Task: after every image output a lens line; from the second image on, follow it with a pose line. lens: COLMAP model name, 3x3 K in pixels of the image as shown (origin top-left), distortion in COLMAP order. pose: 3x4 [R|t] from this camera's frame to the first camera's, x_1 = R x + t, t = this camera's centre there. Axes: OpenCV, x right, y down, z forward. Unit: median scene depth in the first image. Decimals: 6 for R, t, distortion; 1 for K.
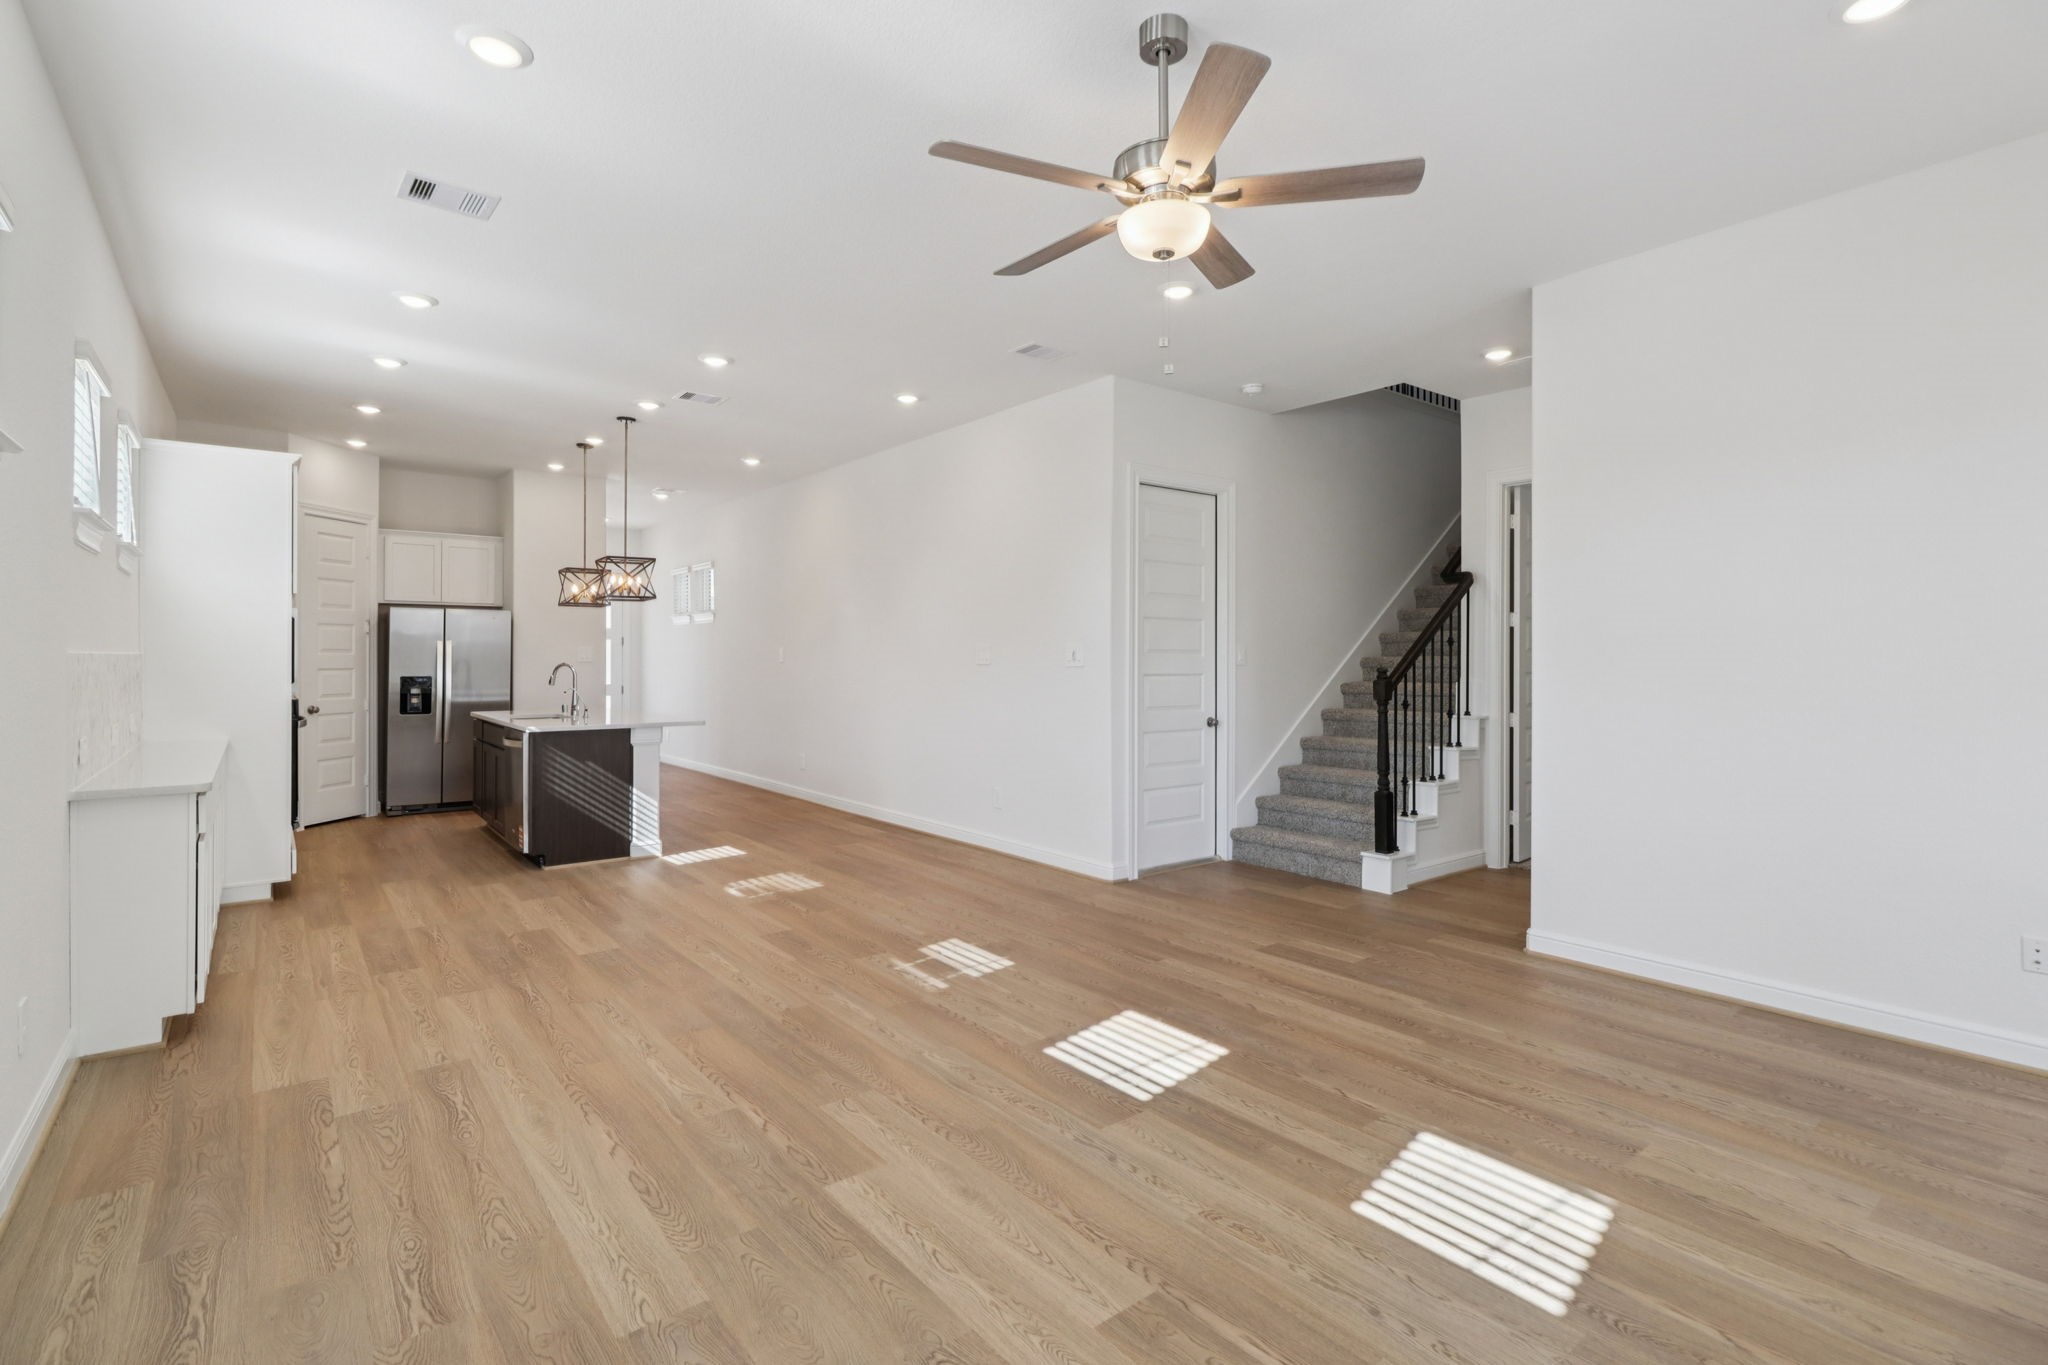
lens RADIAL K [[955.8, 0, 1033.8], [0, 955.8, 650.3], [0, 0, 1]] dist [-0.002641, -0.000322]
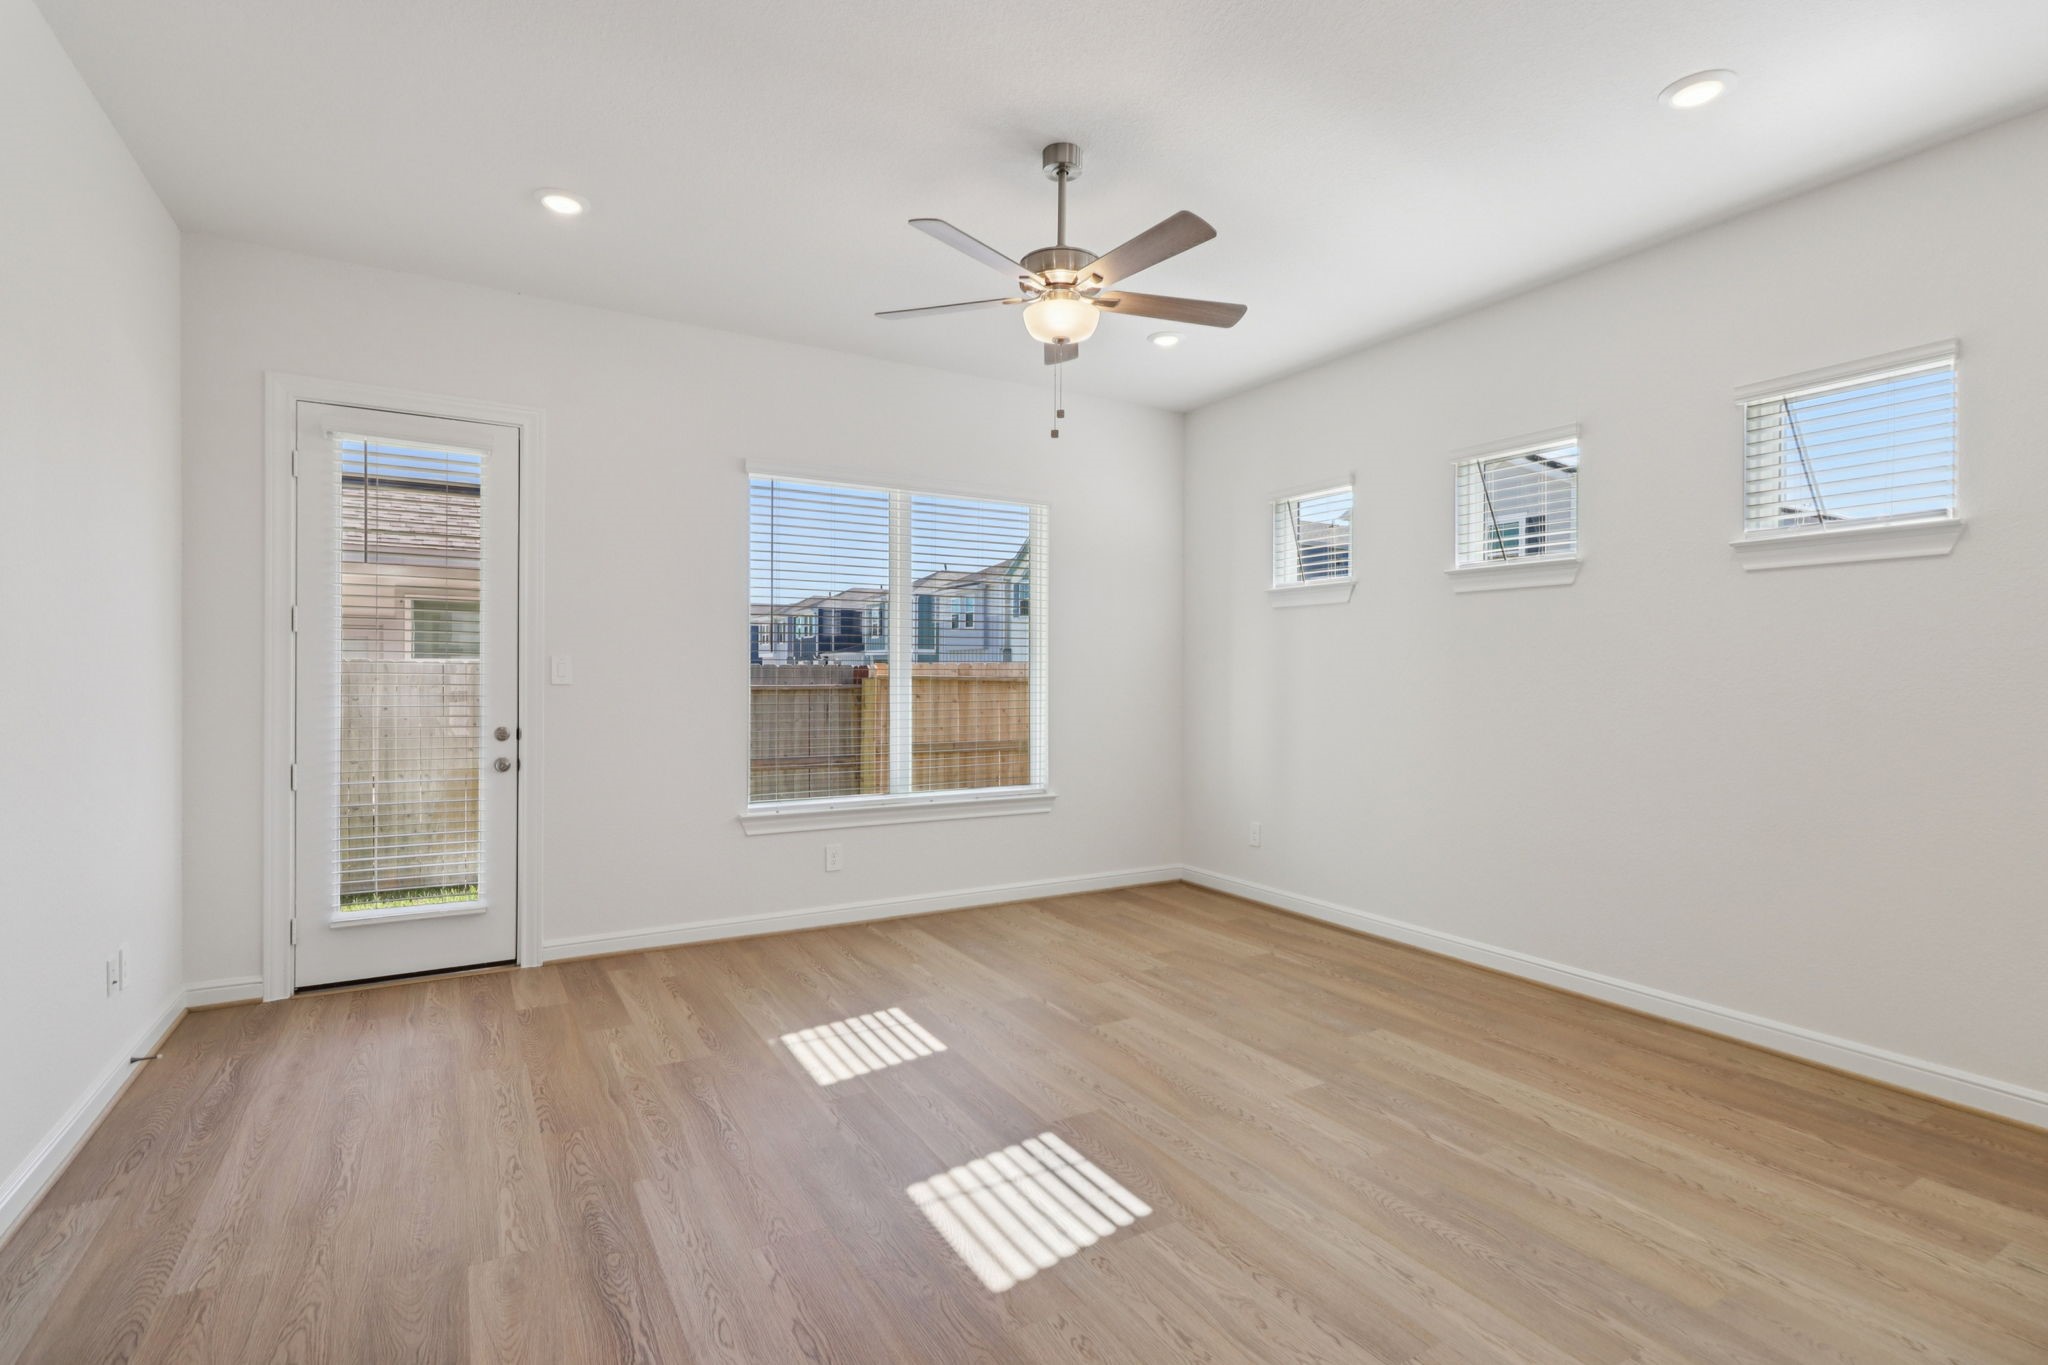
lens RADIAL K [[983.5, 0, 1017.7], [0, 983.5, 674.5], [0, 0, 1]] dist [0.000197, -0.000069]
pose [[-0.988637, -0.004288, 0.150263, -0.001632], [-0.004381, 0.999990, -0.000290, 0.002264], [-0.150260, -0.000945, -0.988646, 1.271984]]
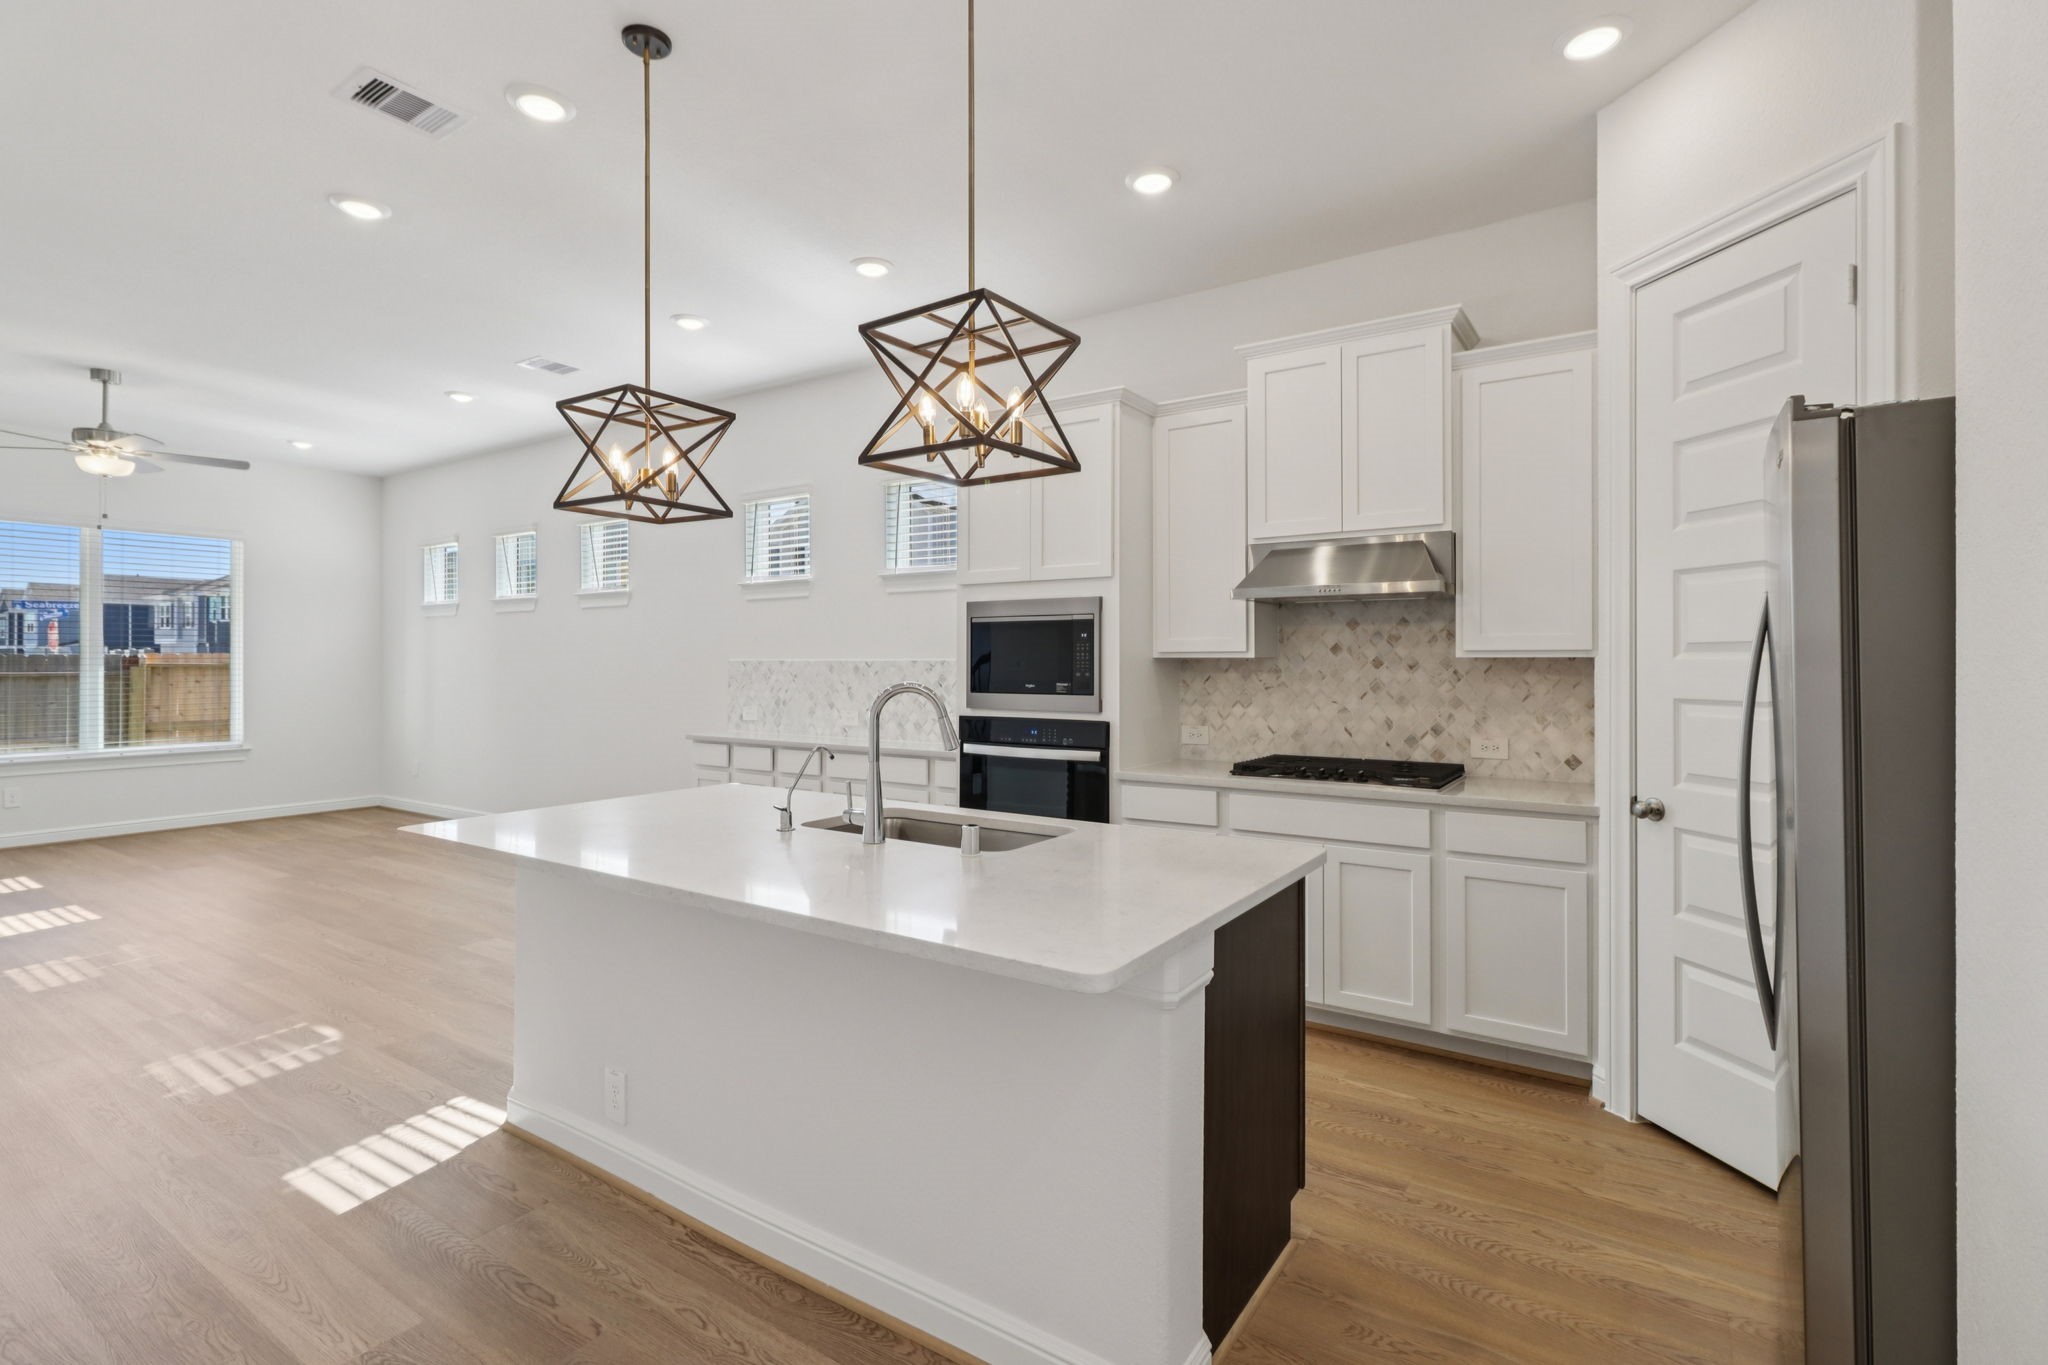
lens RADIAL K [[962.4, 0, 1014.7], [0, 962.4, 648.1], [0, 0, 1]] dist [0.000412, 0.006203]
pose [[-0.955910, -0.006862, -0.293579, -0.676384], [-0.000526, 0.999765, -0.021654, 0.013990], [0.293659, -0.020545, -0.955689, 2.106111]]
